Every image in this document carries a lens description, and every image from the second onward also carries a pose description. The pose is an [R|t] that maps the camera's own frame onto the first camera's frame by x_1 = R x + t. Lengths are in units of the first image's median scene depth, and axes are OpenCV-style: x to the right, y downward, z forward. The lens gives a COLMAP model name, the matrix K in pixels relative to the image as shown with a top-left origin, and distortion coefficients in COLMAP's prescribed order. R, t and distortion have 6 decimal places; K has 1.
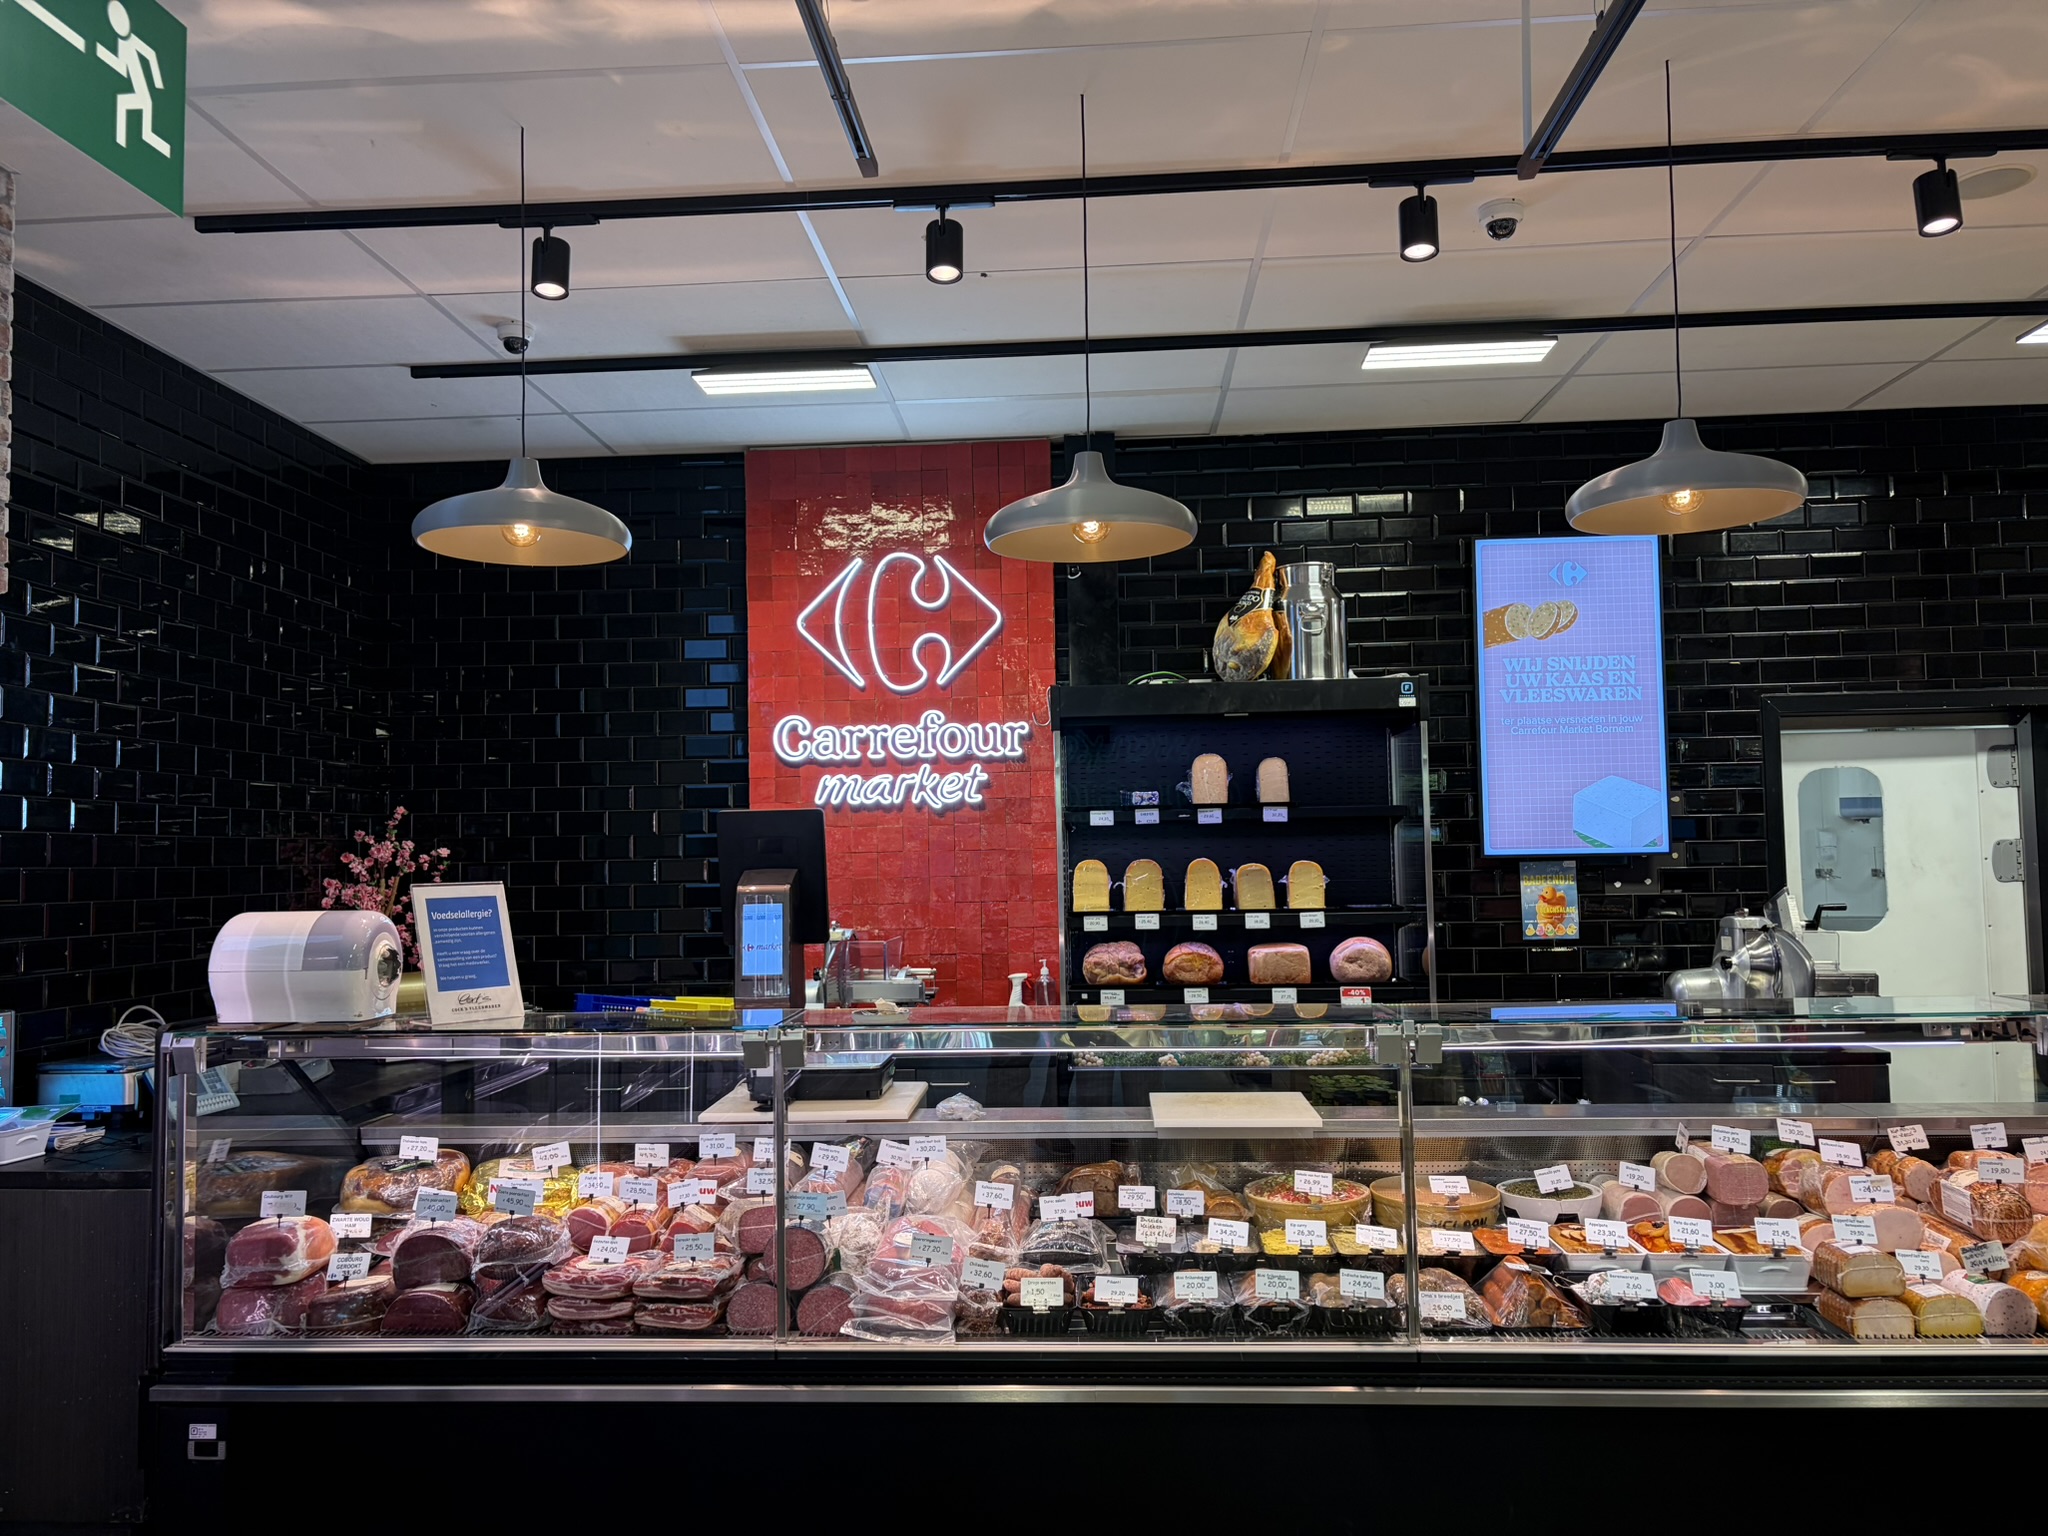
lens RADIAL K [[1570.8, 0, 1024.0], [0, 1570.8, 768.0], [0, 0, 1]] dist [0.015521, 0.004306]
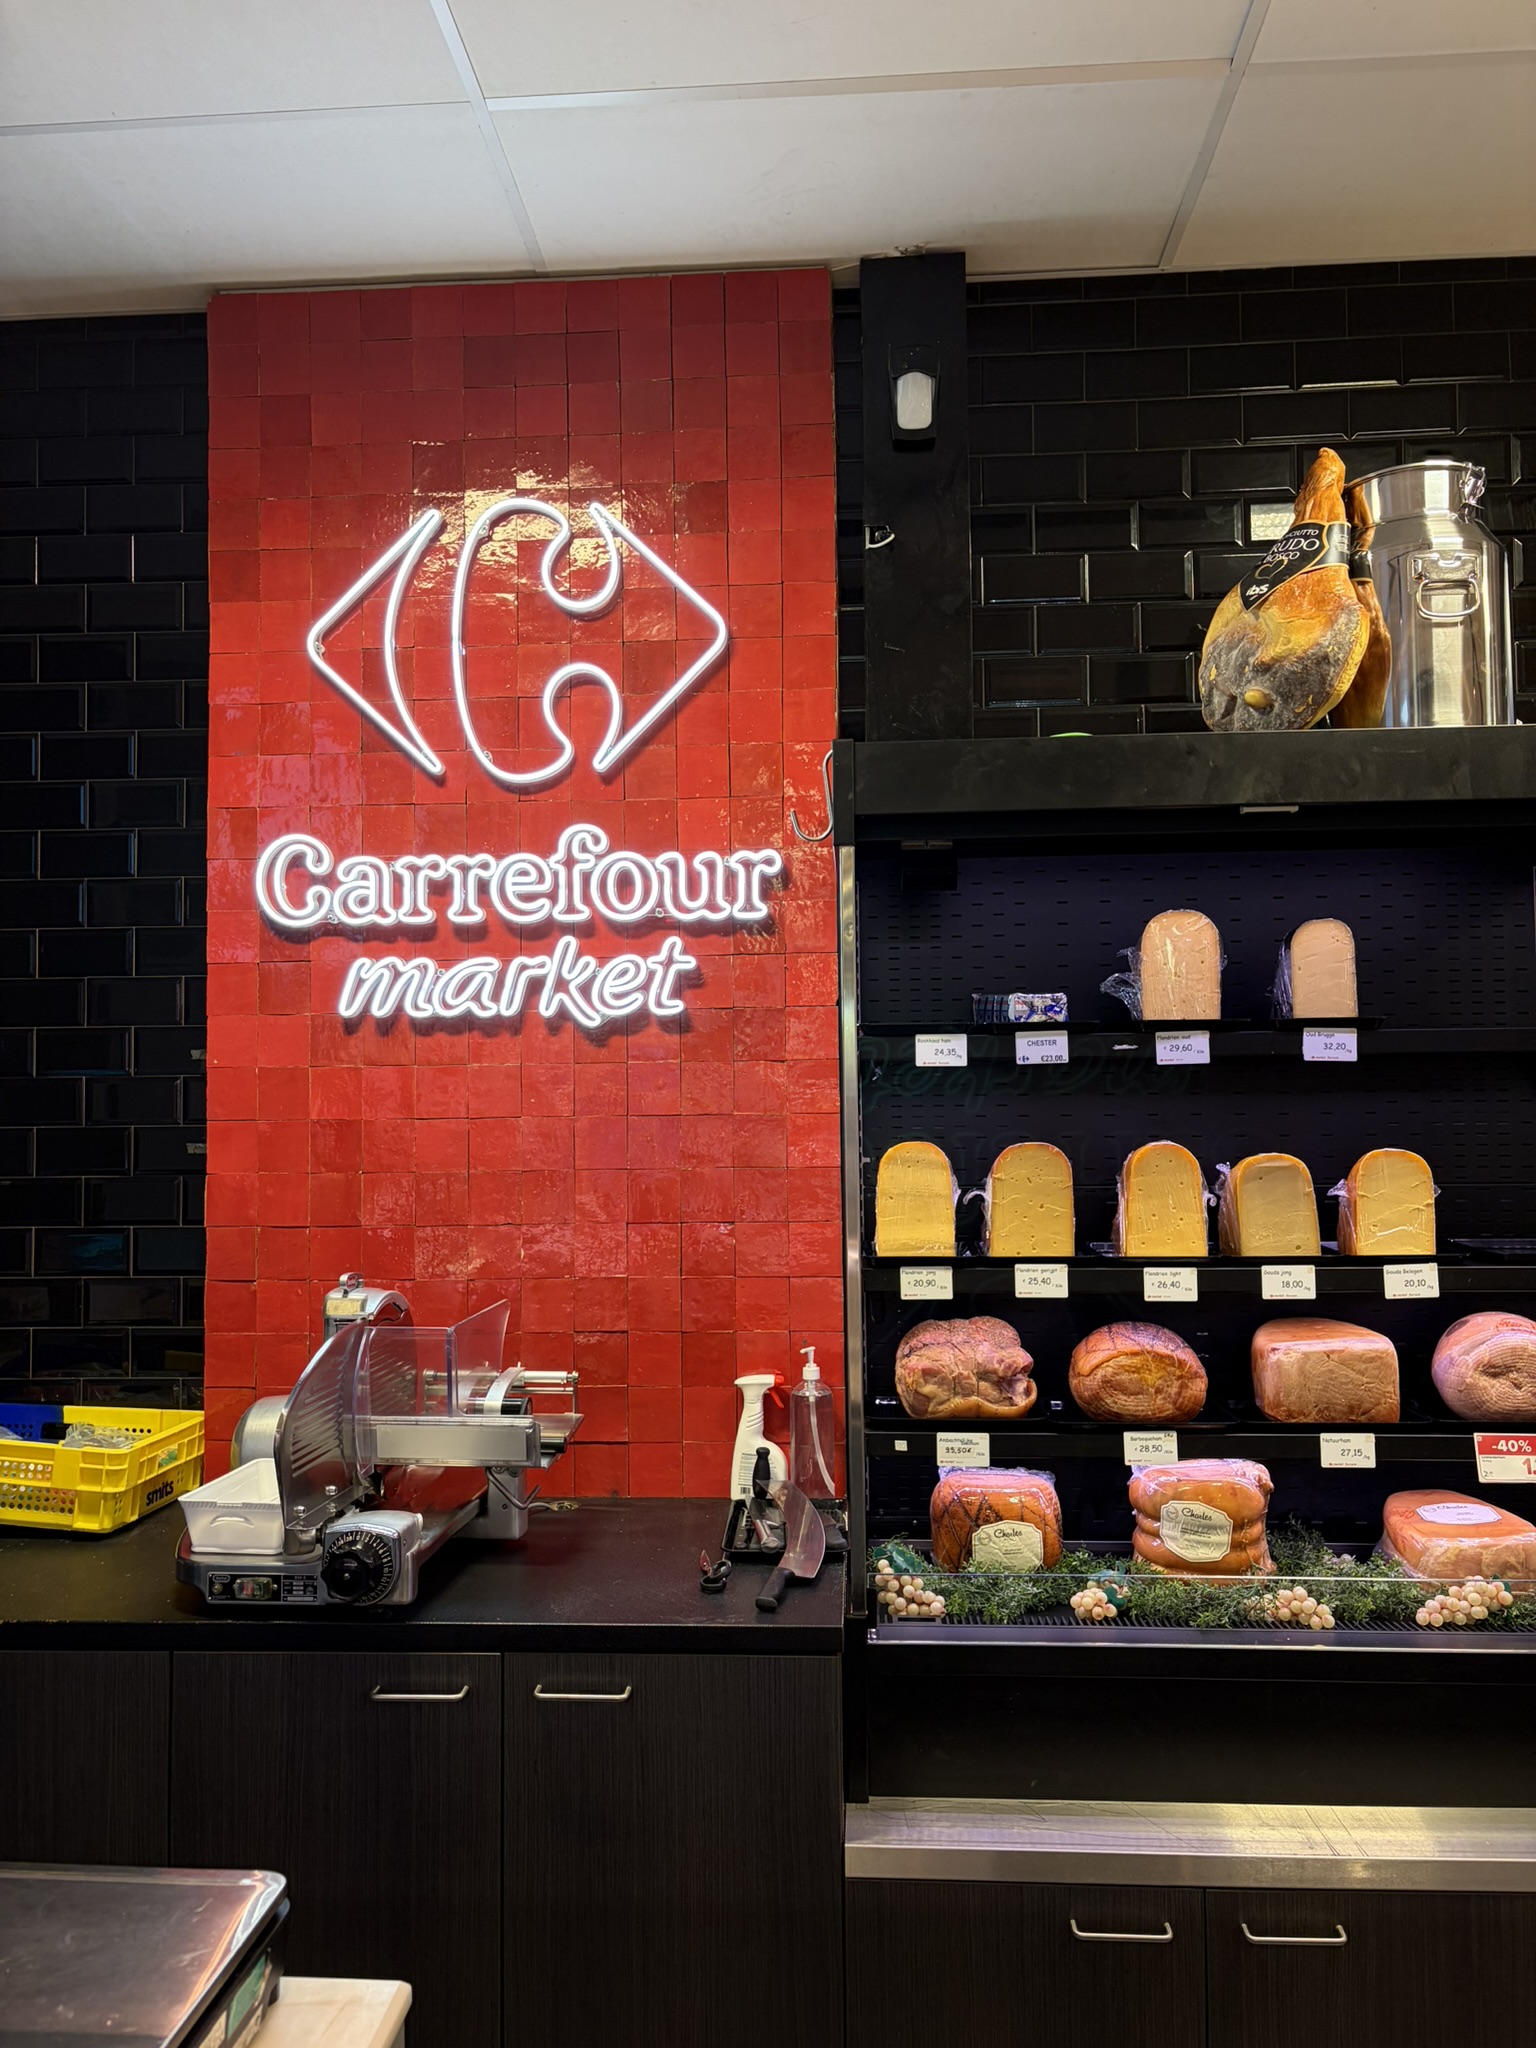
lens RADIAL K [[1570.8, 0, 768.0], [0, 1570.8, 1024.0], [0, 0, 1]] dist [0.015521, 0.004306]
pose [[0.999919, 0.007233, -0.010468, 0.004340], [-0.007043, 0.999812, 0.018065, 0.016309], [0.010597, -0.017989, 0.999782, 0.544474]]
